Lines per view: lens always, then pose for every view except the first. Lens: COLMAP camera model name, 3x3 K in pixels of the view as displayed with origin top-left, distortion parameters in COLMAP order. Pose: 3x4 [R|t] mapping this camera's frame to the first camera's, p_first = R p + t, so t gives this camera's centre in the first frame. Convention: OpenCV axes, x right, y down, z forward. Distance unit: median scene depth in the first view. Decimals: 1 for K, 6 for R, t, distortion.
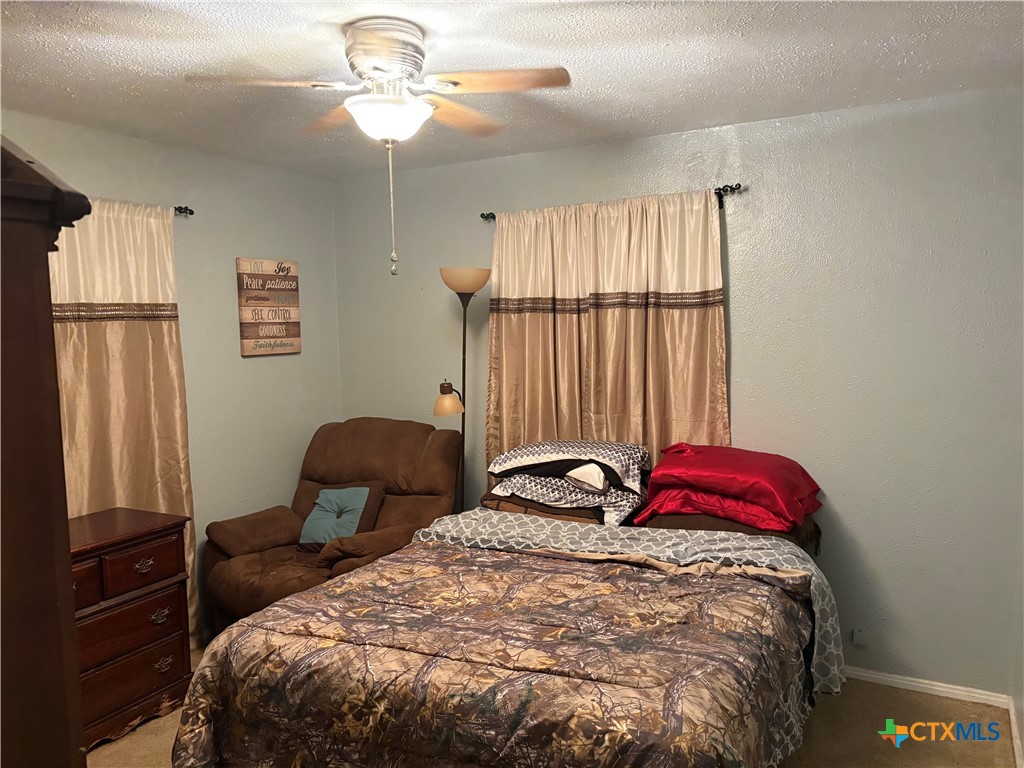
lens RADIAL K [[785.5, 0, 512.4], [0, 785.5, 385.4], [0, 0, 1]] dist [0.040544, -0.036122]
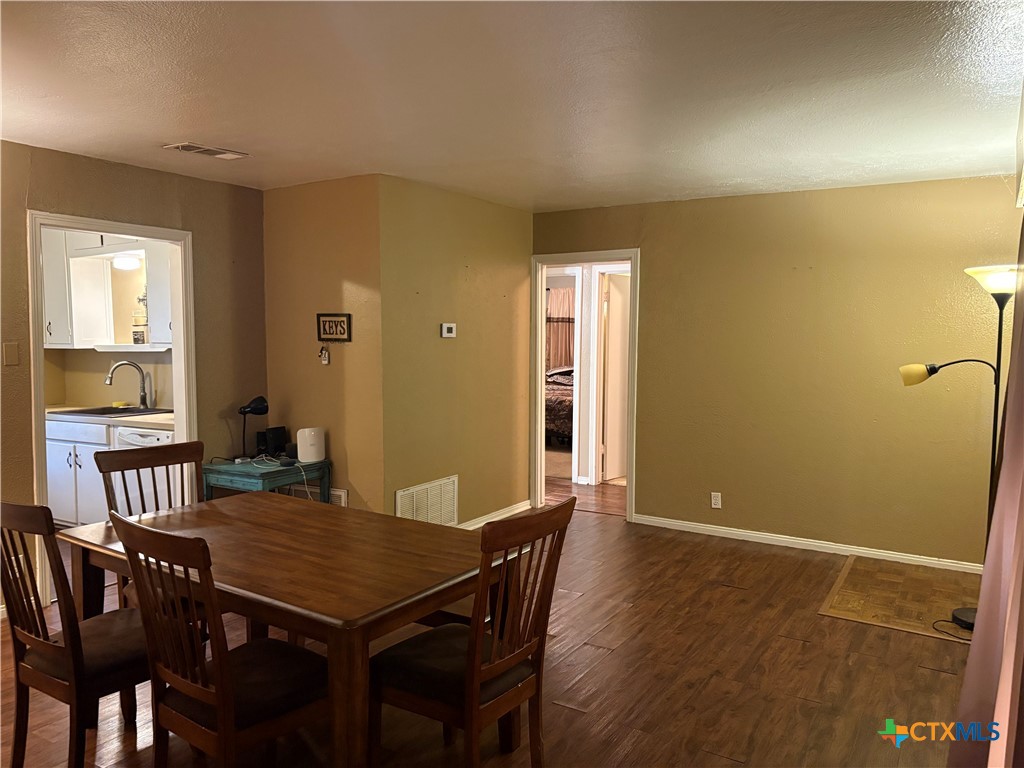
lens RADIAL K [[785.5, 0, 508.3], [0, 785.5, 386.1], [0, 0, 1]] dist [0.040544, -0.036122]
pose [[0.998537, 0.023398, -0.048743, -0.024991], [-0.025232, 0.998983, -0.037361, 0.257369], [0.047819, 0.038536, 0.998112, -1.909075]]
